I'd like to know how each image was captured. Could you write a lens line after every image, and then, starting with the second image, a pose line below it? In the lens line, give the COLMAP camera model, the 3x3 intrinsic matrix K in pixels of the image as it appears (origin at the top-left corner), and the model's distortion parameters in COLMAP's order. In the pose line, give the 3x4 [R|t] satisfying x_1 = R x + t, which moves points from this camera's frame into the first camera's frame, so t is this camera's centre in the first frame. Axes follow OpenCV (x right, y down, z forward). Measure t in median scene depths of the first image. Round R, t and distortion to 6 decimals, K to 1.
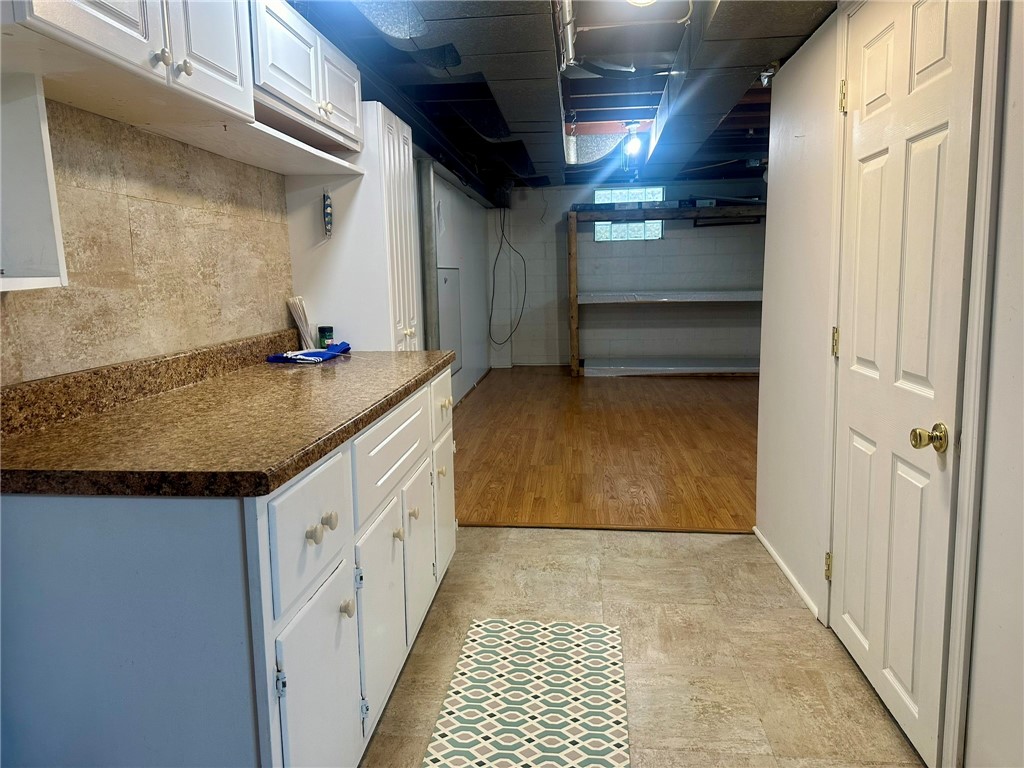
lens RADIAL K [[719.5, 0, 512.0], [0, 719.5, 384.0], [0, 0, 1]] dist [0.118597, -0.163137]
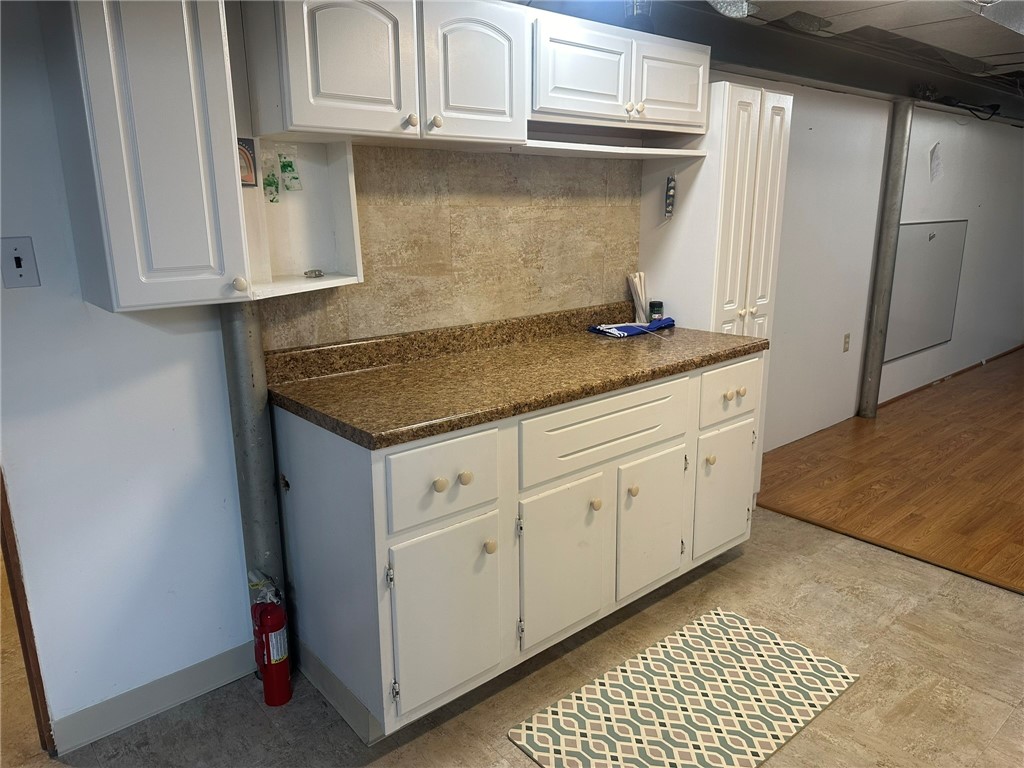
lens RADIAL K [[723.6, 0, 512.2], [0, 723.6, 390.2], [0, 0, 1]] dist [0.133609, -0.169864]
pose [[0.727753, 0.180417, -0.661684, 0.430388], [-0.110234, 0.983006, 0.146790, -0.111928], [0.676923, -0.033887, 0.735274, 0.065519]]
